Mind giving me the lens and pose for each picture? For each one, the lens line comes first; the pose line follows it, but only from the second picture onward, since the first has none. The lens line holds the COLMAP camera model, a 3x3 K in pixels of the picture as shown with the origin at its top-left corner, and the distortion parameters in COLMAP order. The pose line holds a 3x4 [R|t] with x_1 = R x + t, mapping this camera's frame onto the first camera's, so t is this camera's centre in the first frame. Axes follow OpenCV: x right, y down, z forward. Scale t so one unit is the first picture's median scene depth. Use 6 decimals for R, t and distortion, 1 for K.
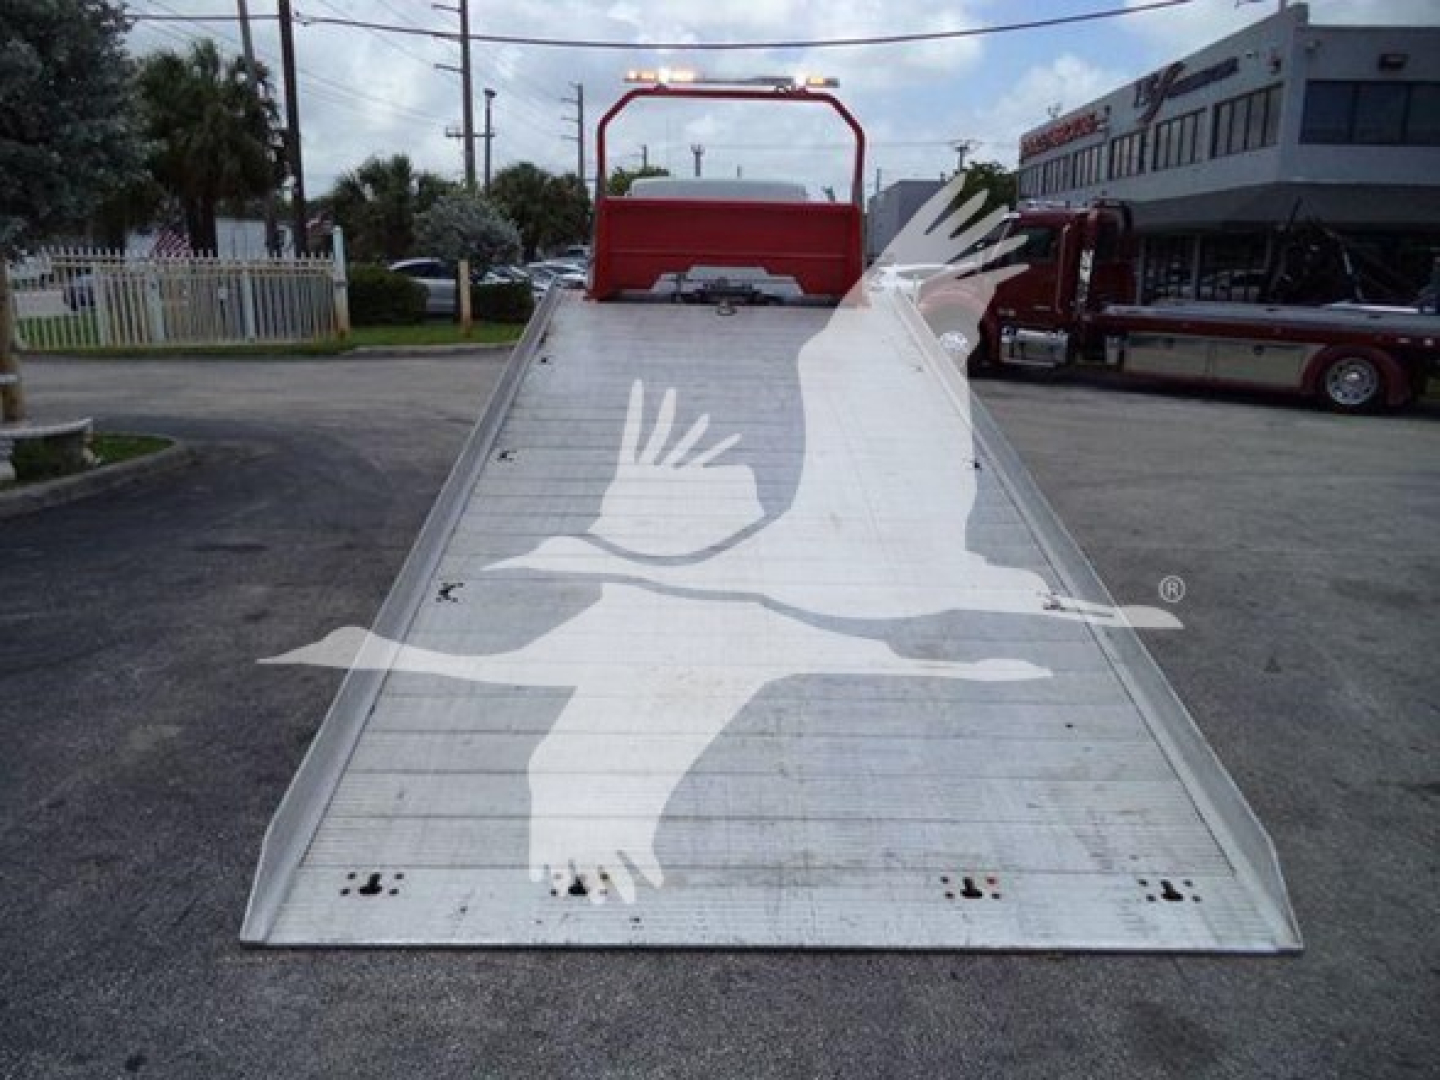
lens RADIAL K [[1174.4, 0, 726.9], [0, 1174.4, 549.7], [0, 0, 1]] dist [-0.040904, 0.024365]
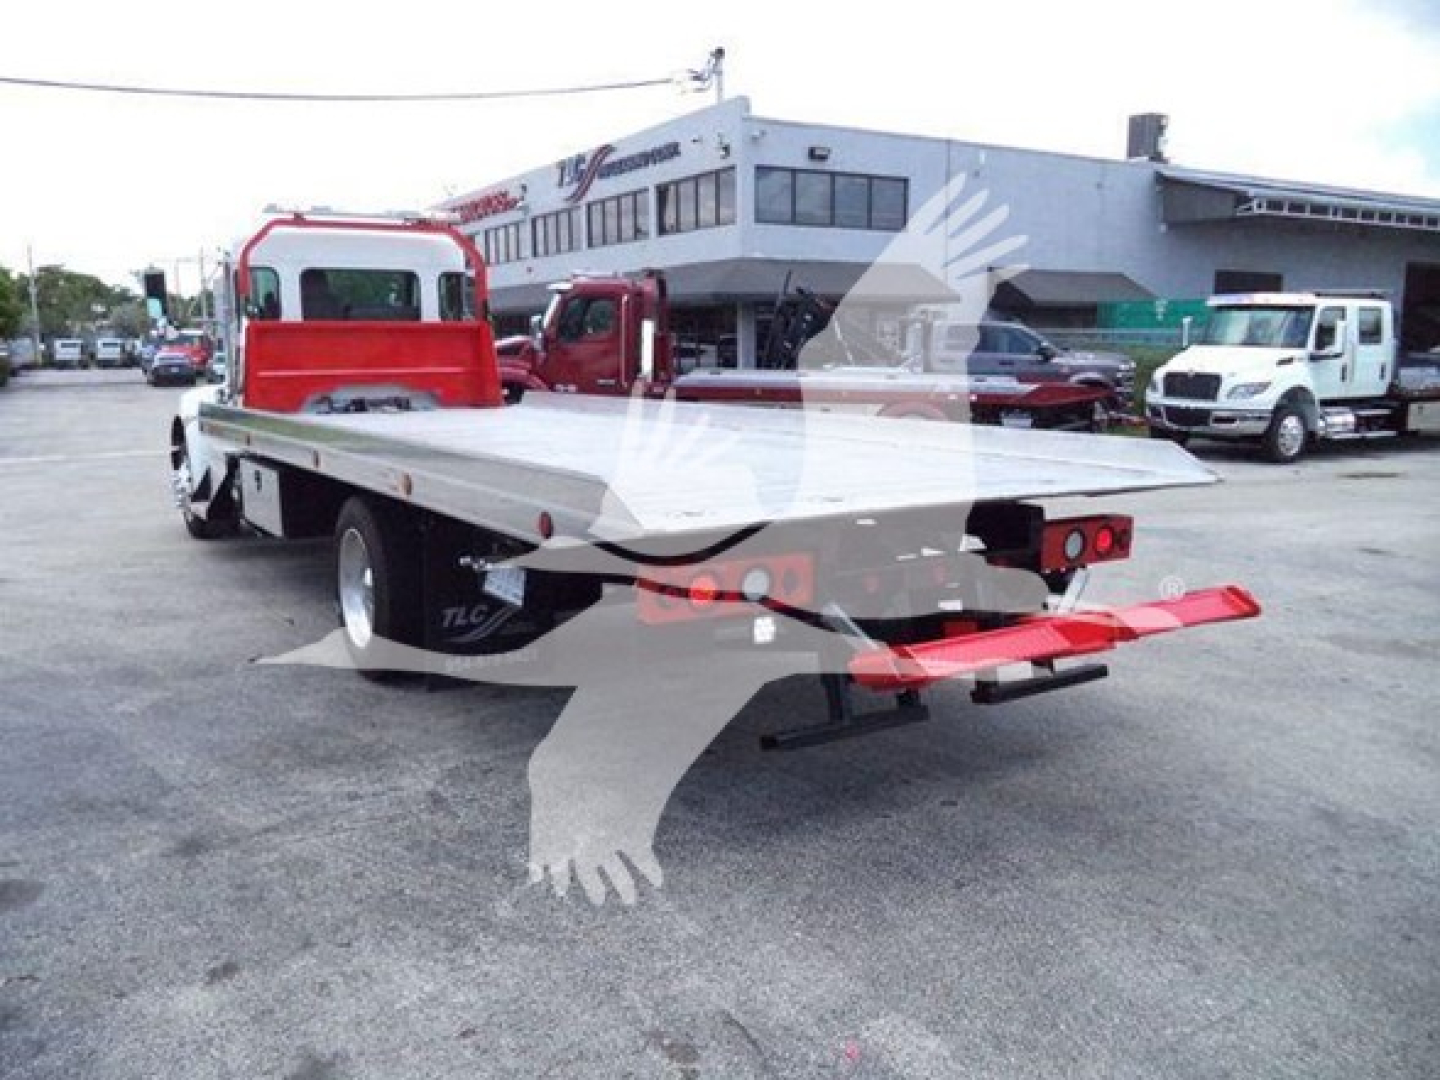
lens RADIAL K [[1174.4, 0, 733.0], [0, 1174.4, 530.5], [0, 0, 1]] dist [-0.040904, 0.024365]
pose [[0.847435, -0.100668, 0.521267, -0.110302], [0.143438, 0.988757, -0.042241, -0.025716], [-0.511155, 0.110566, 0.852347, 0.116163]]
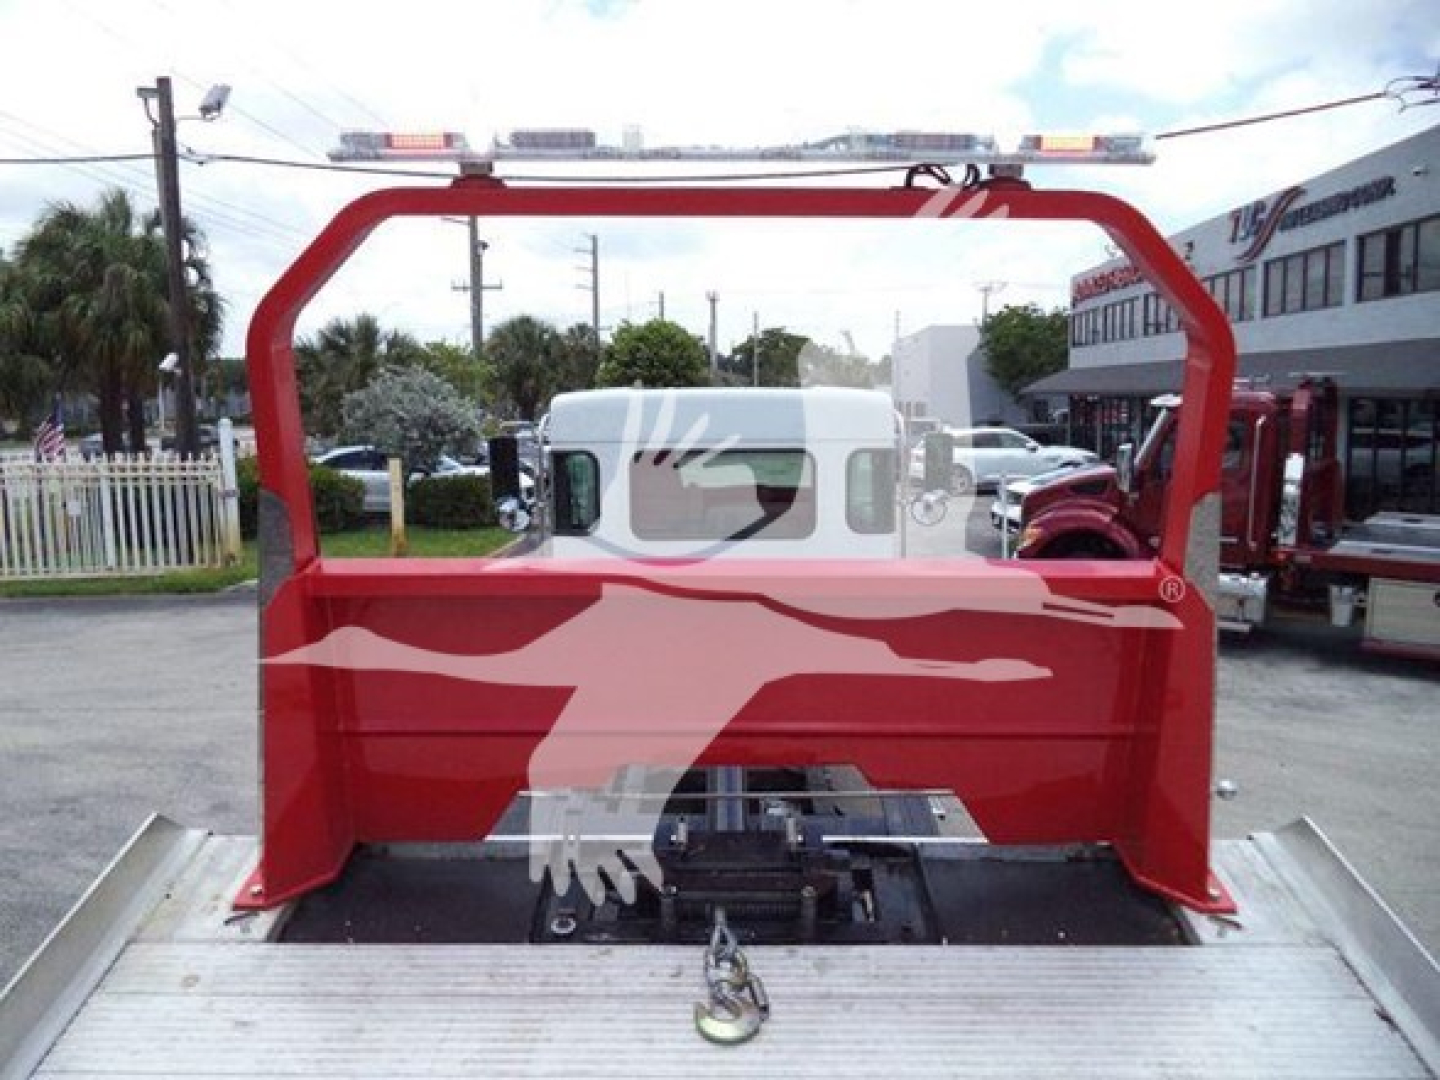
lens RADIAL K [[1174.4, 0, 722.5], [0, 1174.4, 544.6], [0, 0, 1]] dist [-0.040904, 0.024365]
pose [[0.999600, -0.017918, -0.021875, 0.001934], [0.015197, 0.992800, -0.118814, -0.097067], [0.023846, 0.118434, 0.992676, 0.256114]]
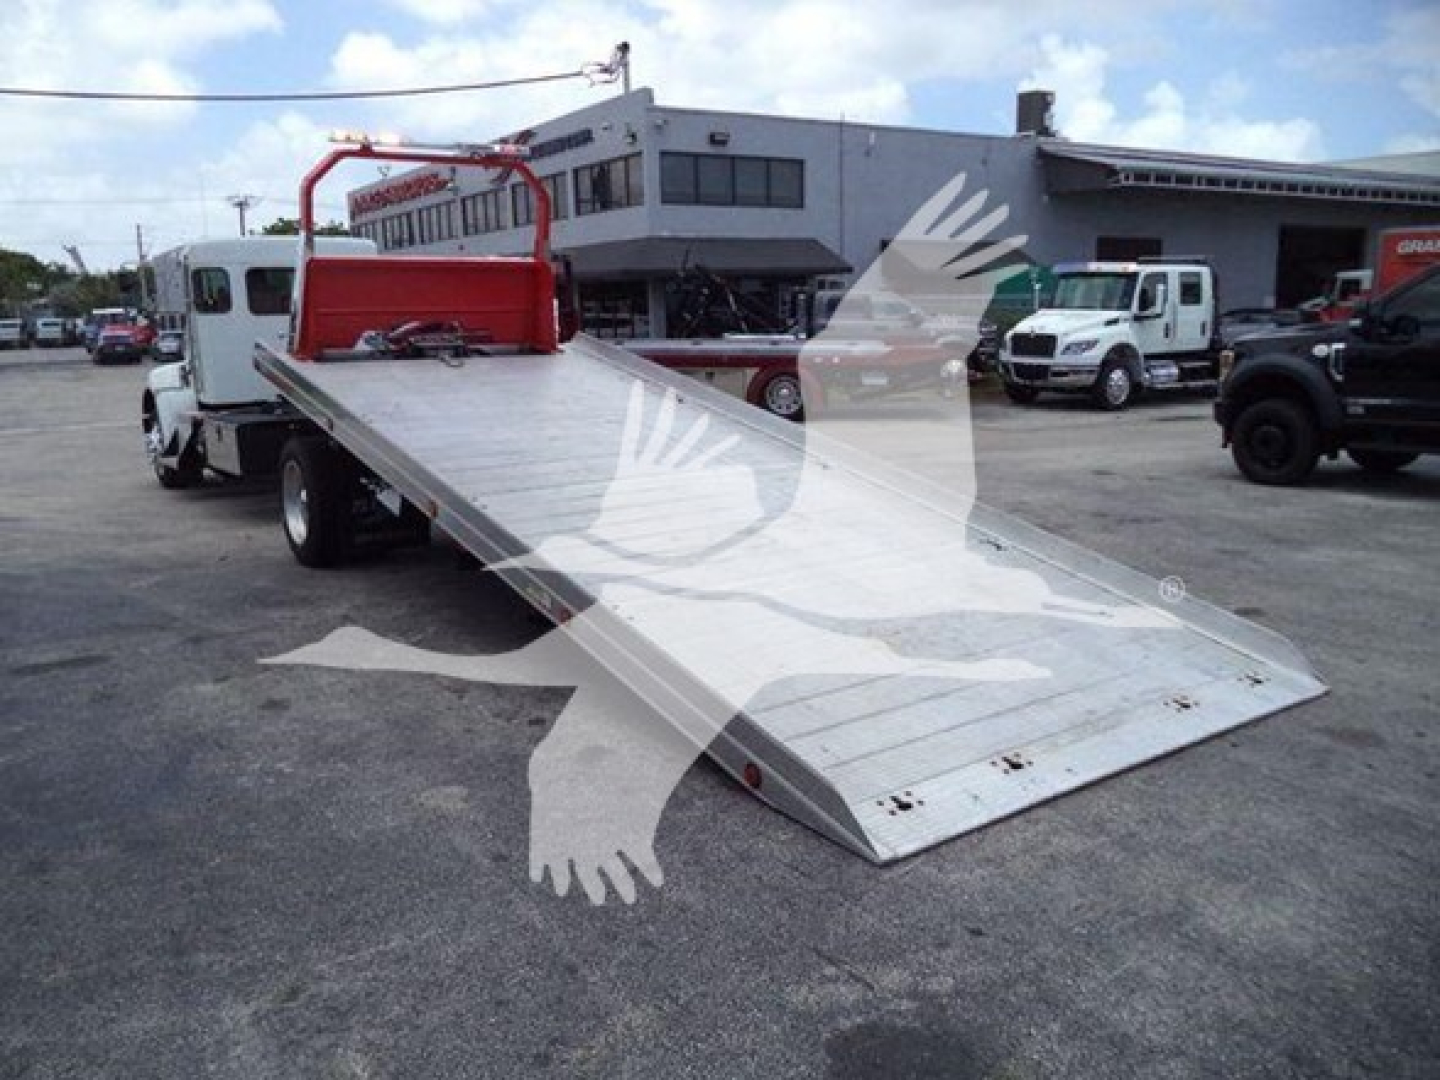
lens RADIAL K [[1174.4, 0, 739.6], [0, 1174.4, 529.3], [0, 0, 1]] dist [-0.040904, 0.024365]
pose [[0.821393, -0.137652, 0.553502, -0.136029], [0.170521, 0.985322, -0.008010, -0.002314], [-0.544275, 0.100963, 0.832809, 0.003811]]
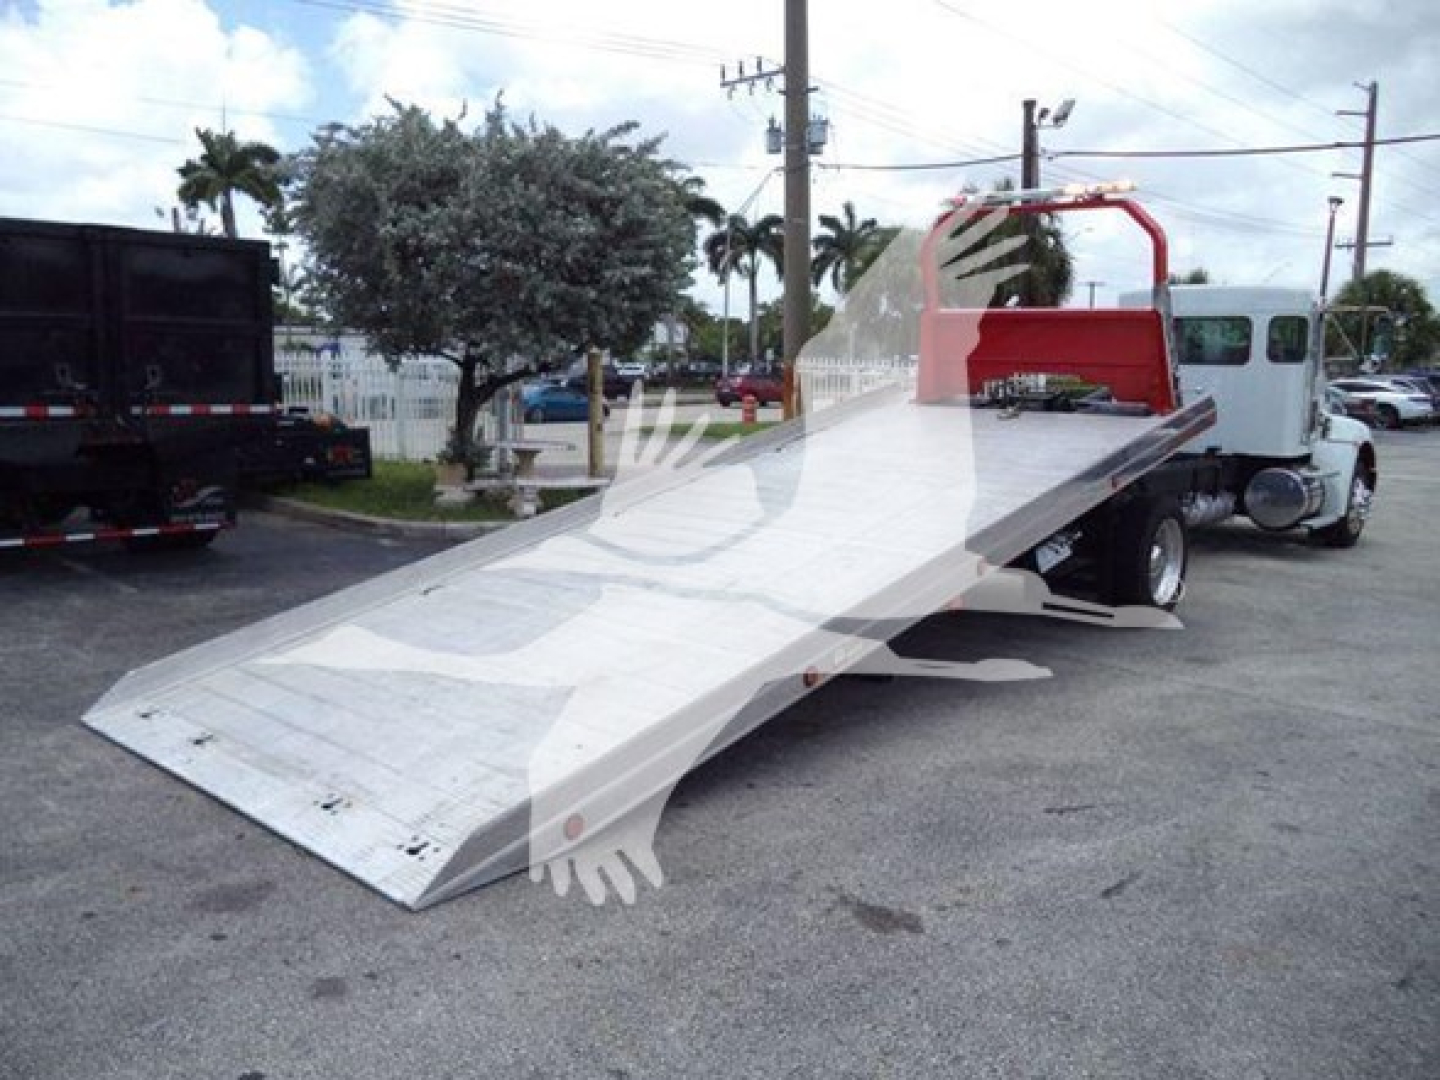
lens RADIAL K [[1174.4, 0, 718.7], [0, 1174.4, 545.2], [0, 0, 1]] dist [-0.040904, 0.024365]
pose [[0.733868, 0.098668, -0.672088, 0.182728], [-0.164839, 0.985689, -0.035284, -0.004688], [0.658988, 0.136680, 0.739630, 0.030991]]
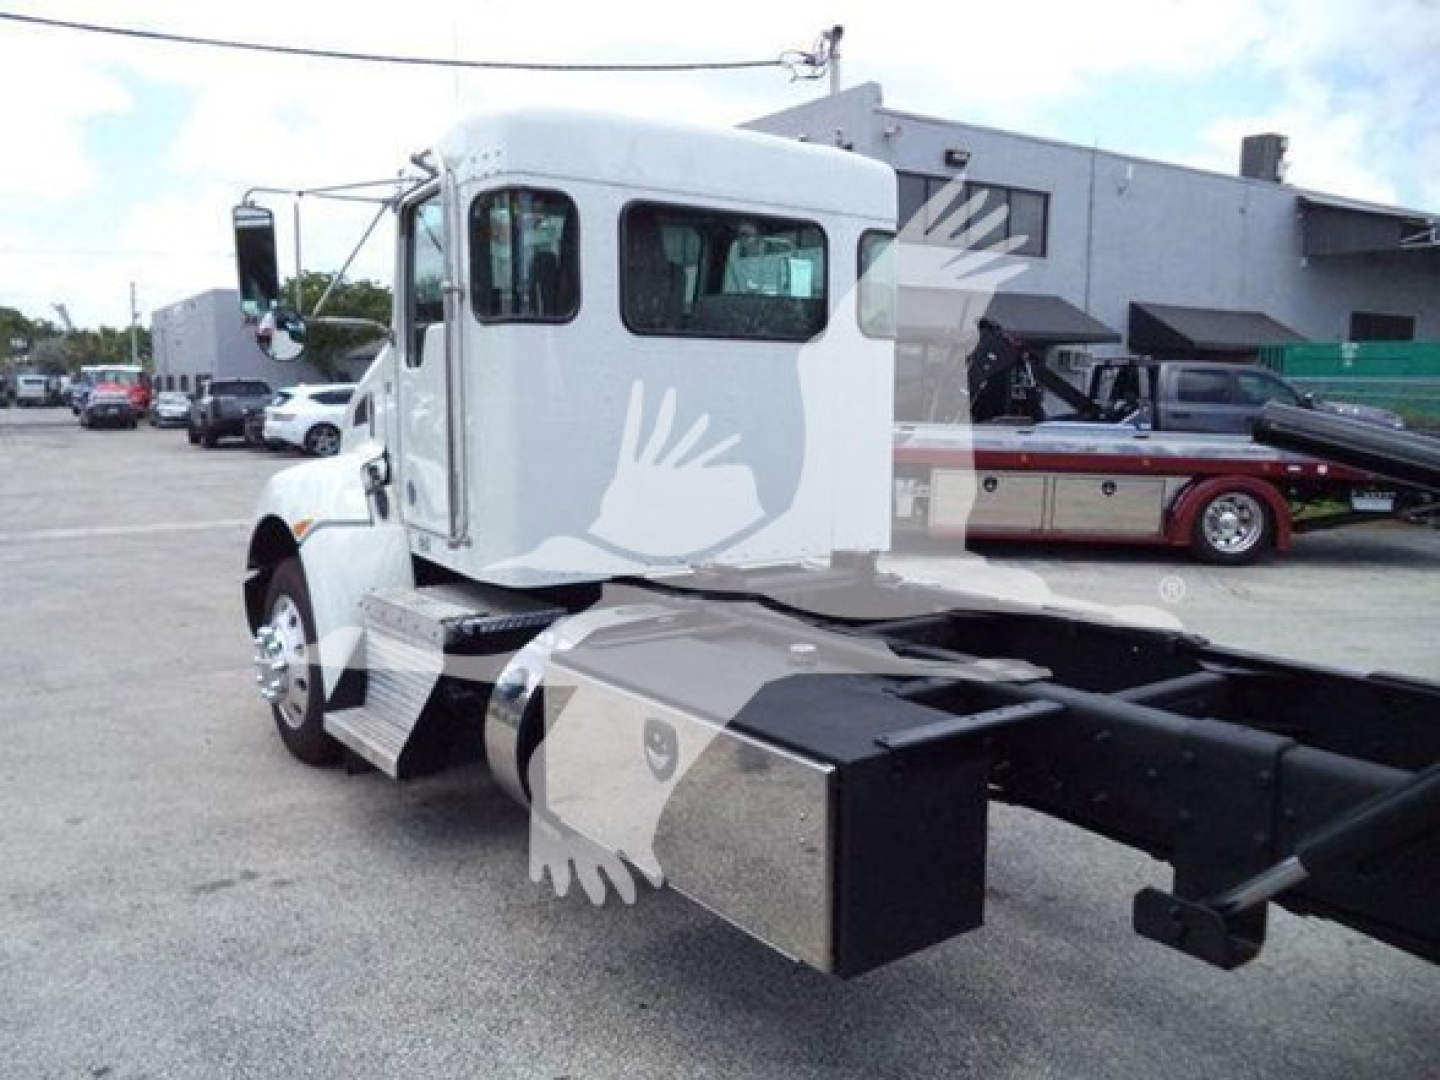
lens RADIAL K [[1174.4, 0, 734.4], [0, 1174.4, 535.1], [0, 0, 1]] dist [-0.040904, 0.024365]
pose [[0.815766, -0.078448, 0.573037, -0.108985], [0.142860, 0.987390, -0.068201, -0.085763], [-0.560461, 0.137500, 0.816687, 0.364431]]
